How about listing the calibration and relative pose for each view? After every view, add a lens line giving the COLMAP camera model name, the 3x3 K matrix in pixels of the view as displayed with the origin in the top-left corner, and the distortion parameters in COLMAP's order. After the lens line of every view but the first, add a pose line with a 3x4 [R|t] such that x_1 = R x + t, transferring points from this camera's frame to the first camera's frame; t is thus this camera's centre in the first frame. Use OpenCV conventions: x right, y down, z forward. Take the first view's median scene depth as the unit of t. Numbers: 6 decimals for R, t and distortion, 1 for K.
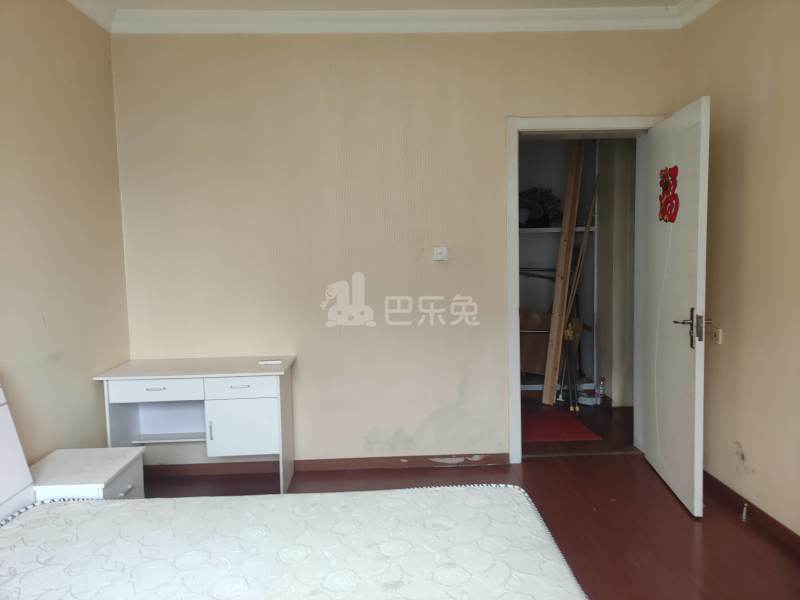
lens RADIAL K [[578.2, 0, 405.4], [0, 578.2, 297.5], [0, 0, 1]] dist [0.007819, -0.002198]
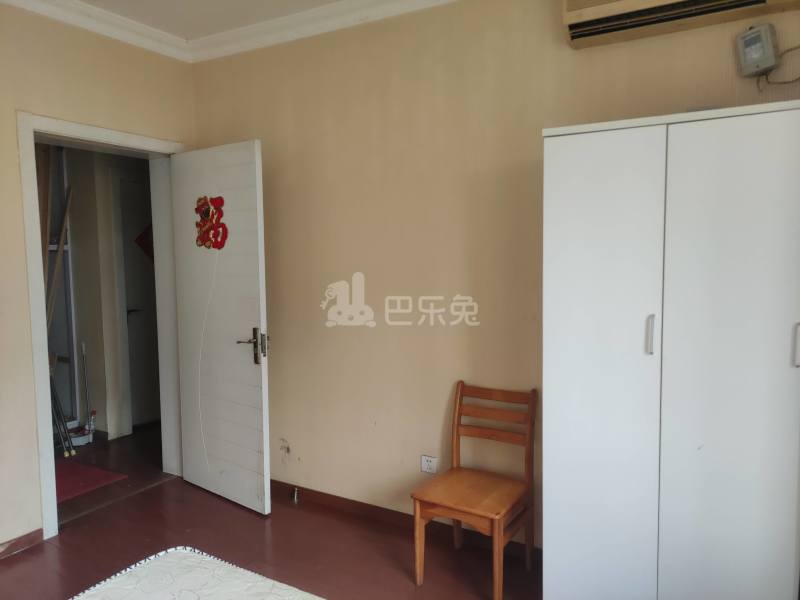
lens RADIAL K [[578.2, 0, 405.4], [0, 578.2, 297.5], [0, 0, 1]] dist [0.007819, -0.002198]
pose [[0.537479, -0.051017, 0.841732, -0.234965], [0.069073, 0.997478, 0.016351, -0.032471], [-0.840443, 0.049353, 0.539647, 0.134723]]
